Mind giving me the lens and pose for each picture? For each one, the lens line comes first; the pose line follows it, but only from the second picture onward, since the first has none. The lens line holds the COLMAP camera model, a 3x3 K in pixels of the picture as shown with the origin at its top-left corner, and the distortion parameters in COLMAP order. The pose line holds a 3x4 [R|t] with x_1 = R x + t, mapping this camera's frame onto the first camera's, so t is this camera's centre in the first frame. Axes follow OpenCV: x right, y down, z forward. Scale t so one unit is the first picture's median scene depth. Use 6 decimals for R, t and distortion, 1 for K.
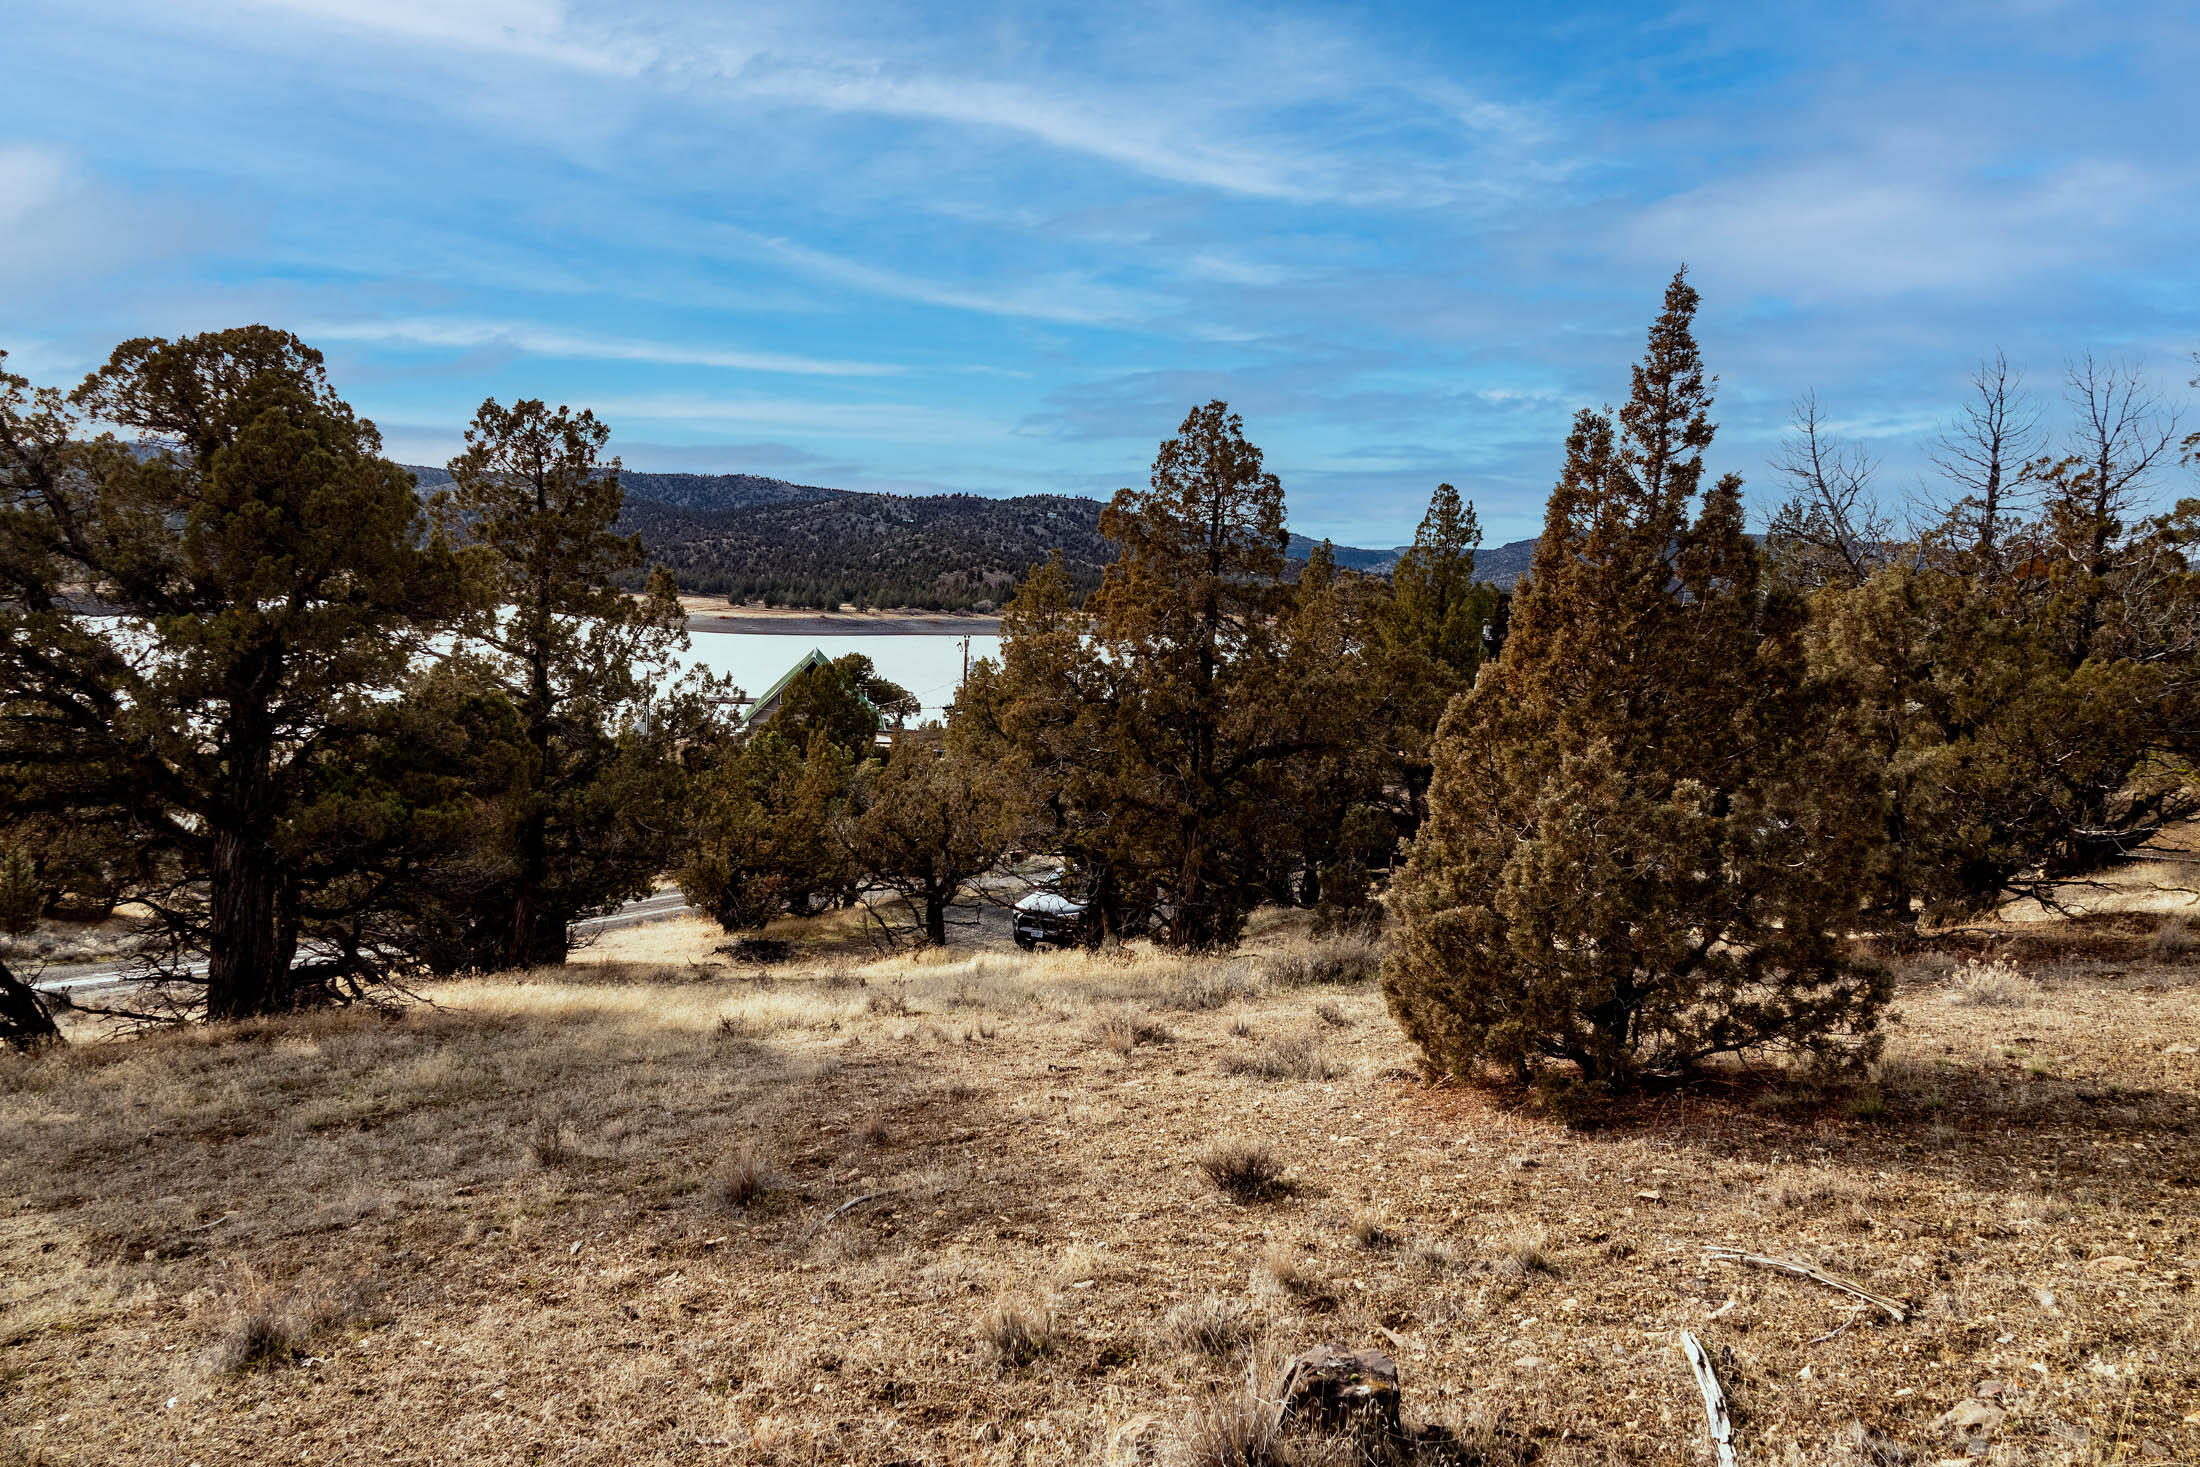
lens RADIAL K [[1524.7, 0, 1108.0], [0, 1524.7, 721.9], [0, 0, 1]] dist [0.001443, -0.000666]
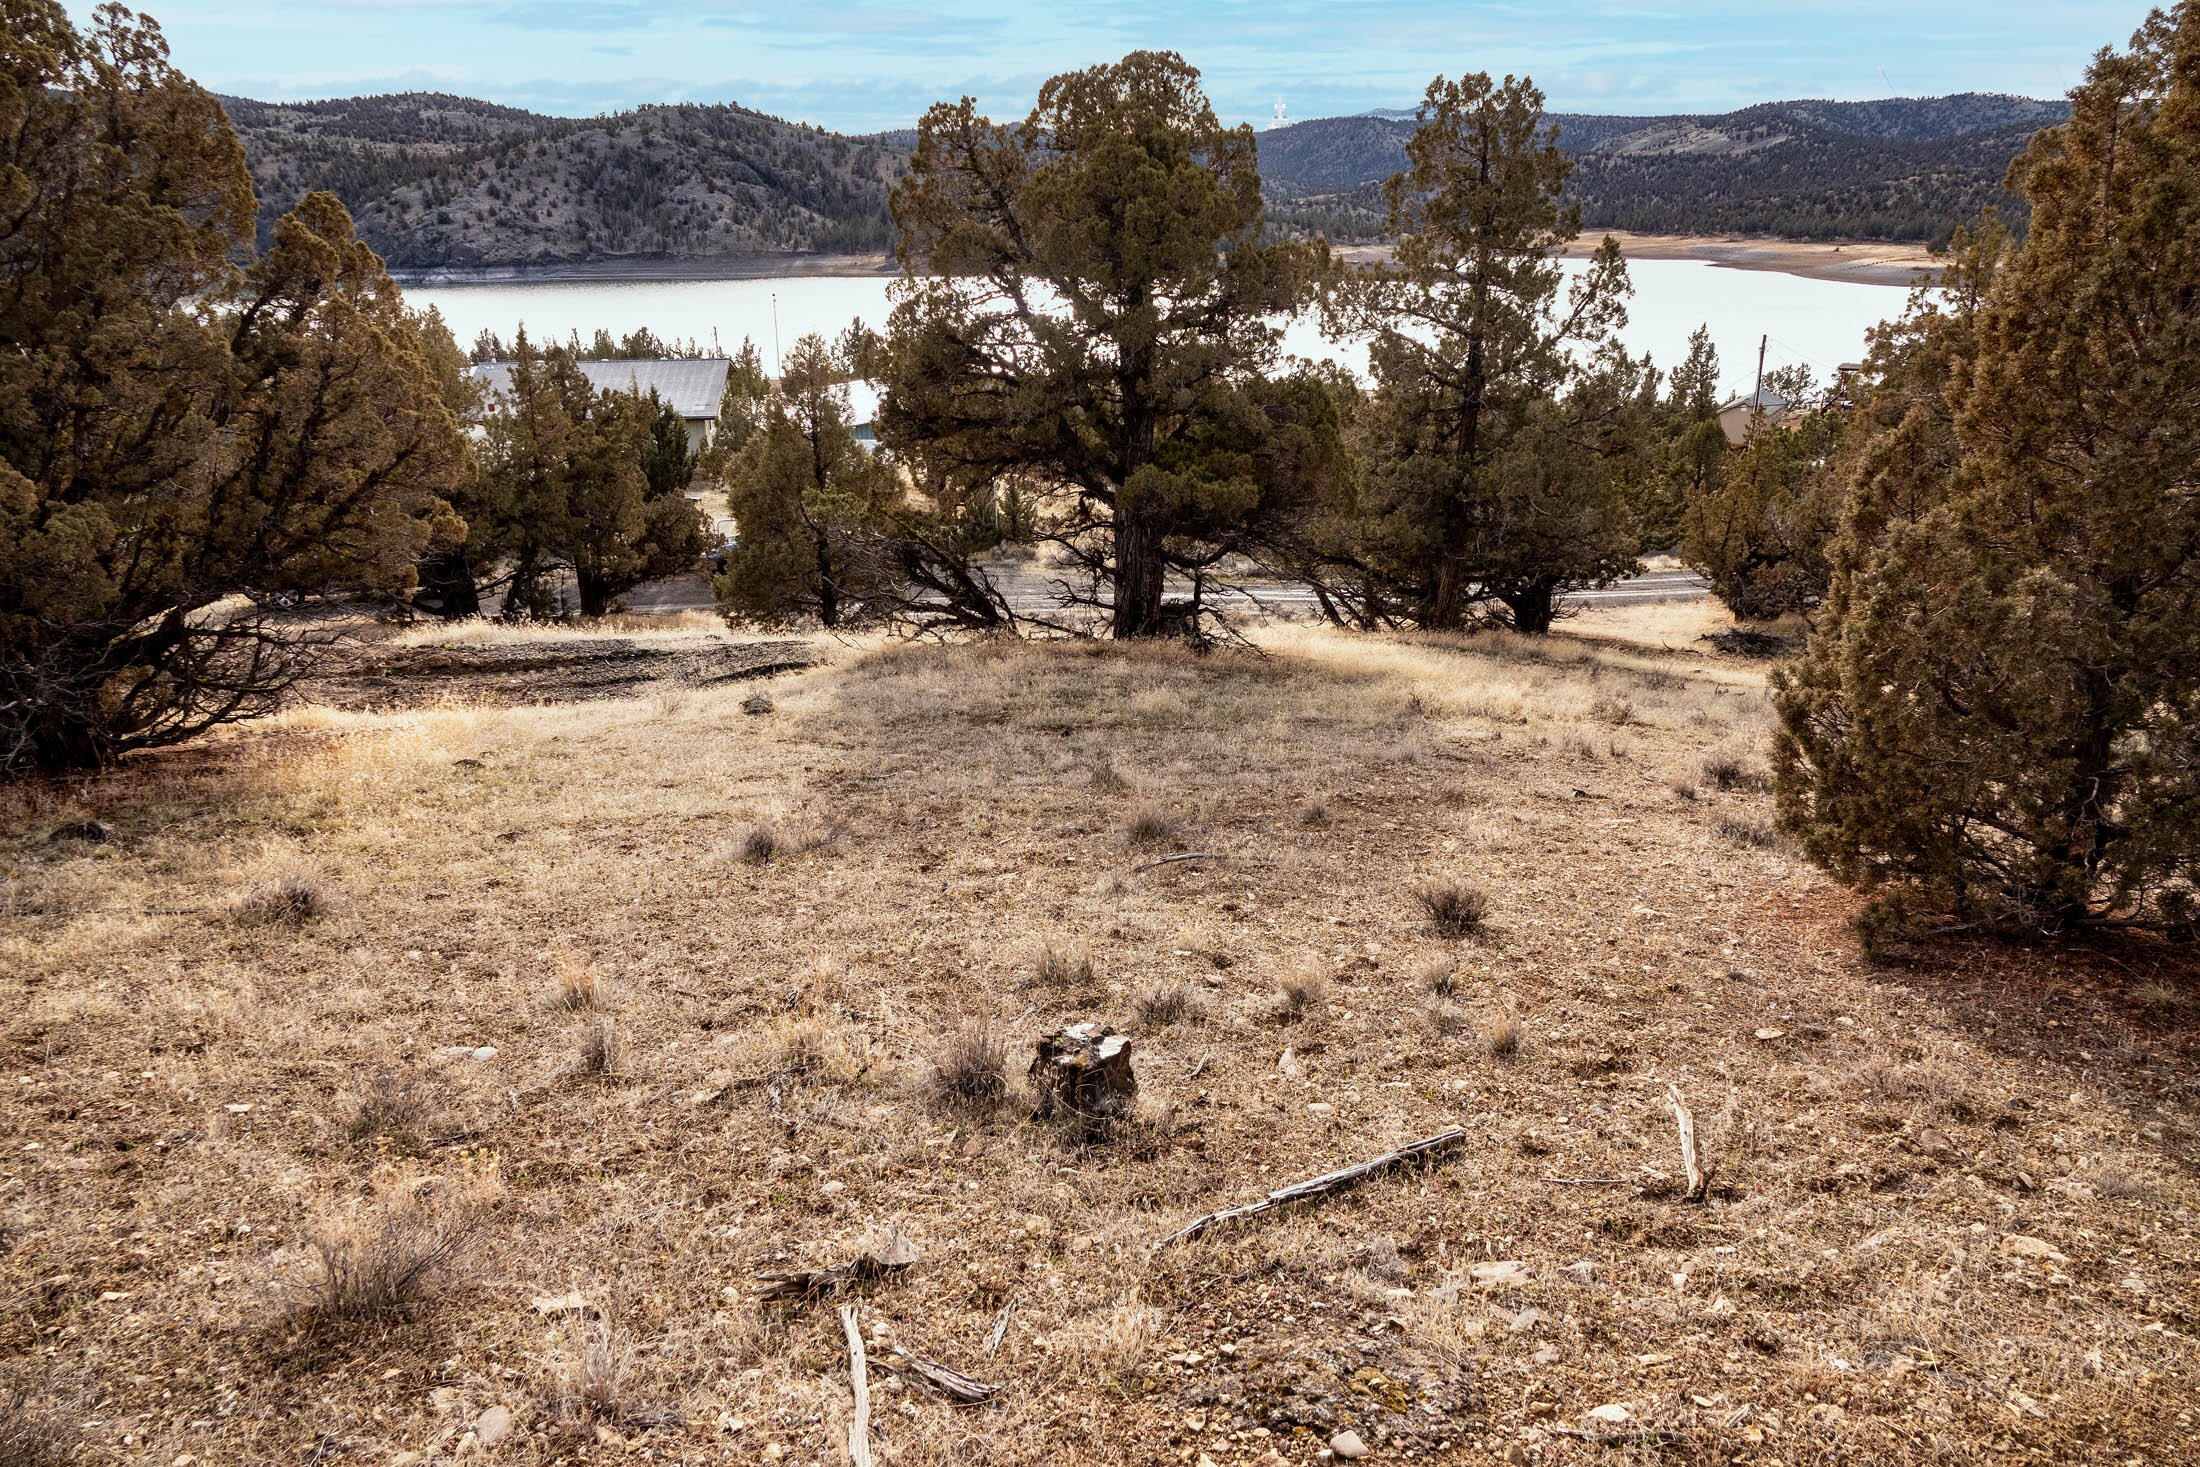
lens RADIAL K [[1524.7, 0, 1109.3], [0, 1524.7, 720.9], [0, 0, 1]] dist [0.001443, -0.000666]
pose [[0.751792, 0.165273, -0.638352, 0.255882], [-0.023574, 0.974198, 0.224462, -0.024529], [0.658978, -0.153701, 0.736290, 0.053614]]
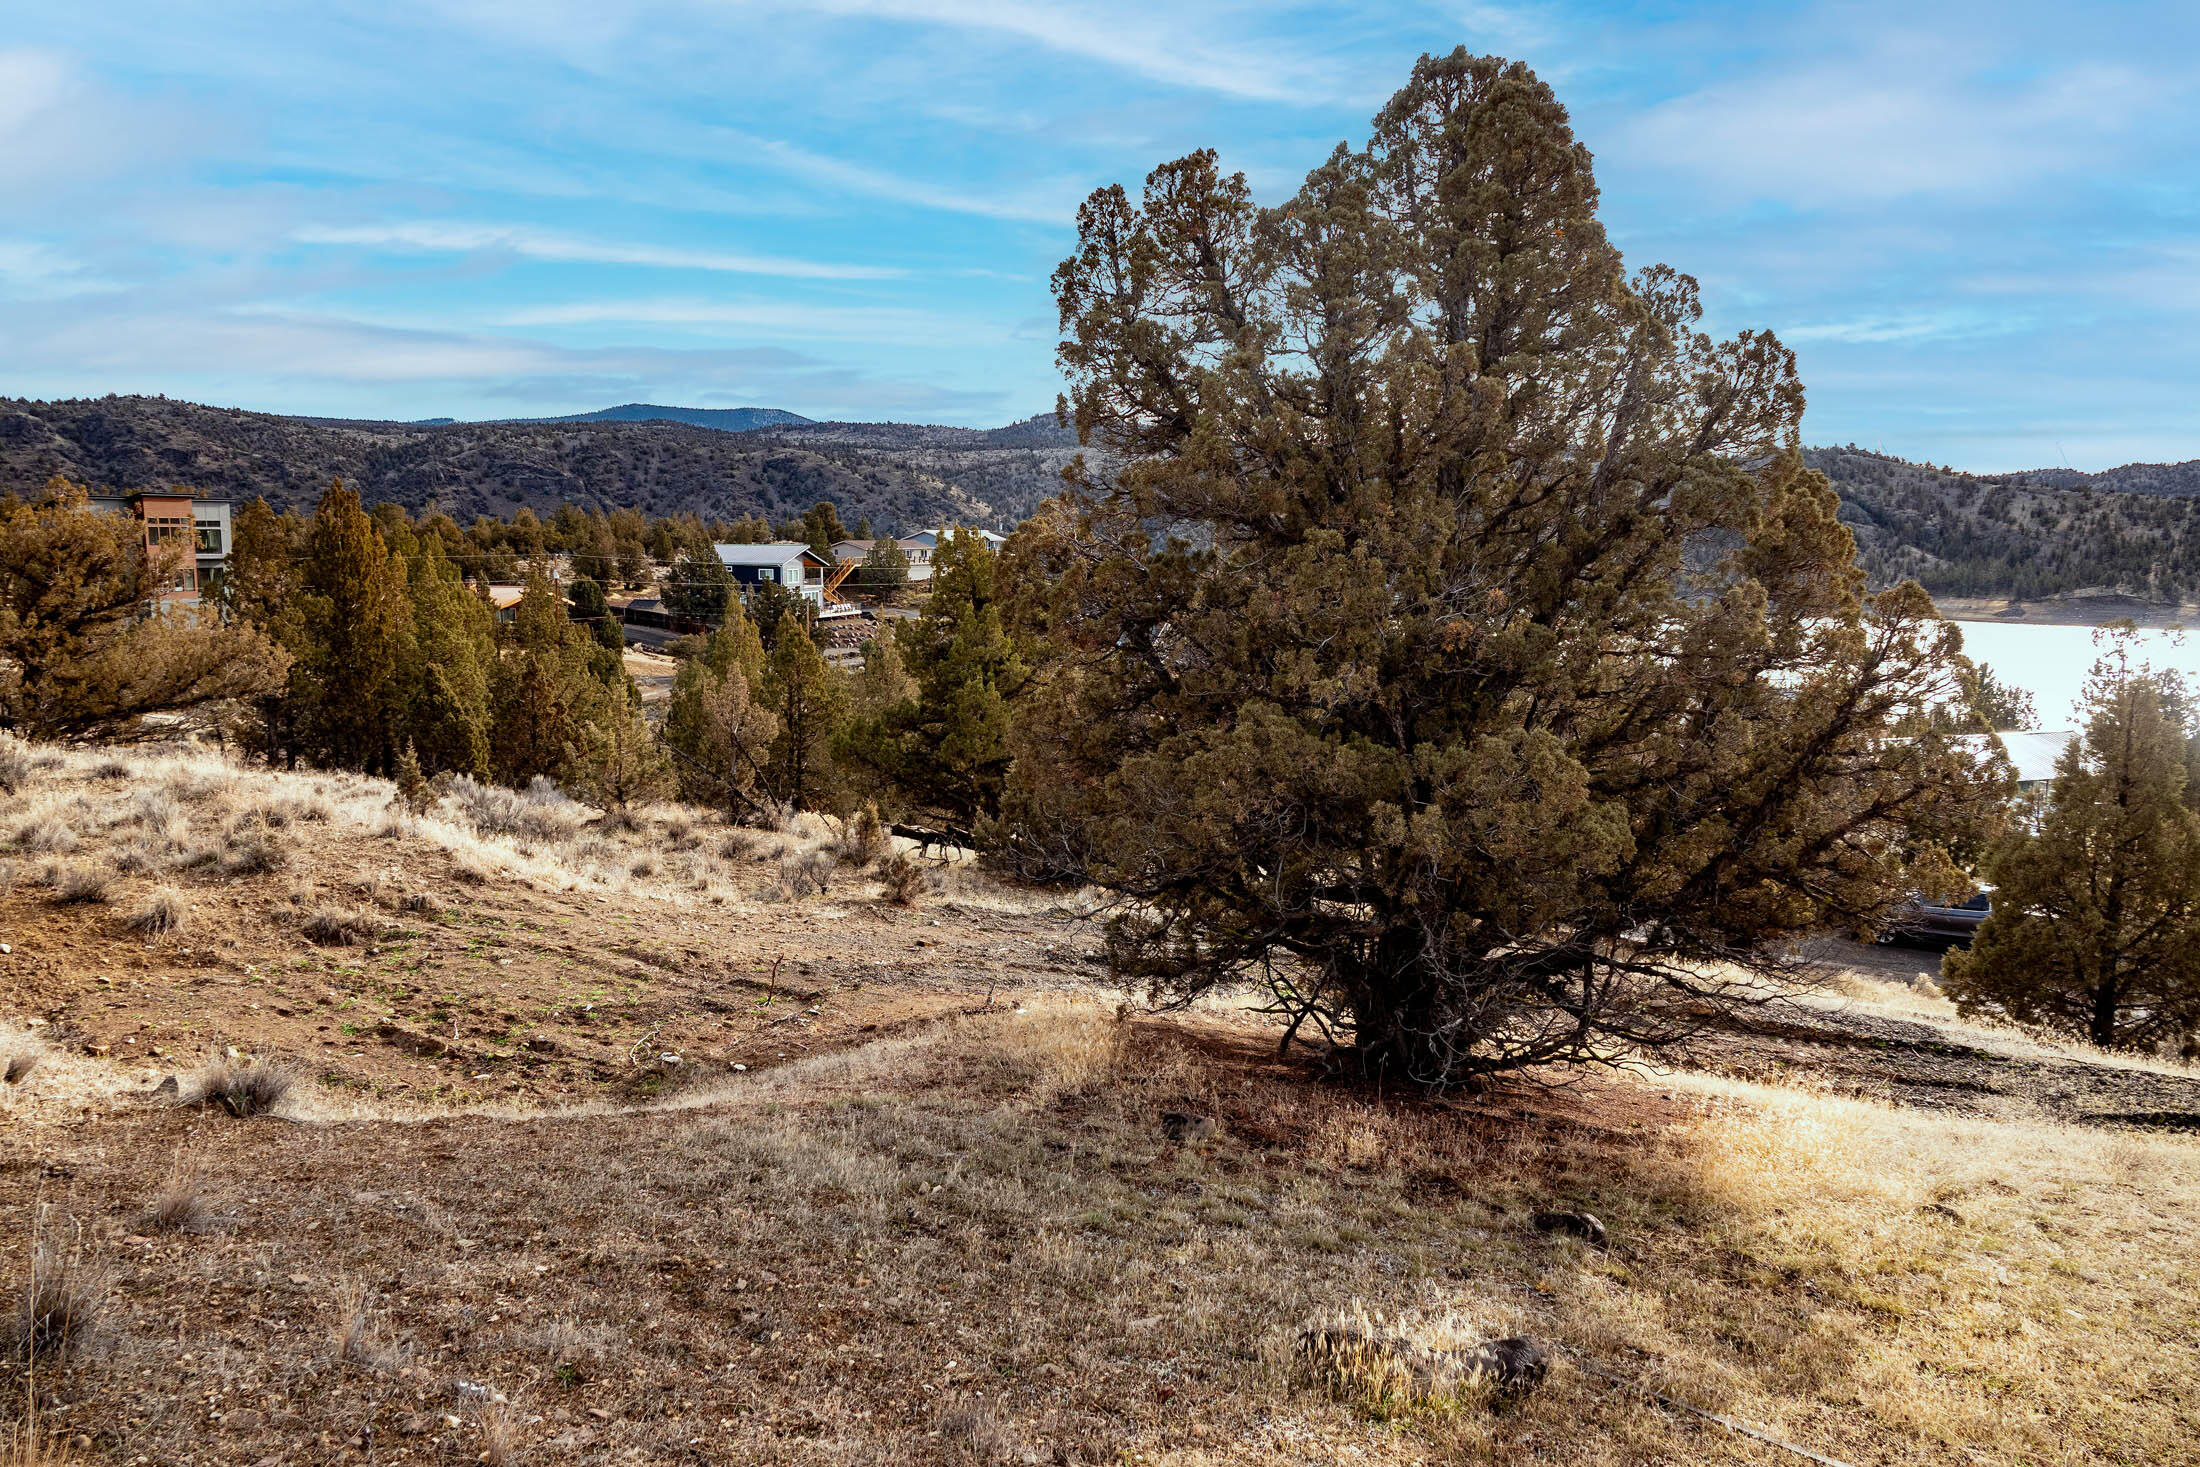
lens RADIAL K [[1524.7, 0, 1106.7], [0, 1524.7, 722.1], [0, 0, 1]] dist [0.001443, -0.000666]
pose [[0.181713, 0.078193, -0.980238, -0.024082], [-0.099020, 0.993222, 0.060873, -0.001578], [0.978353, 0.086002, 0.188224, -0.018550]]
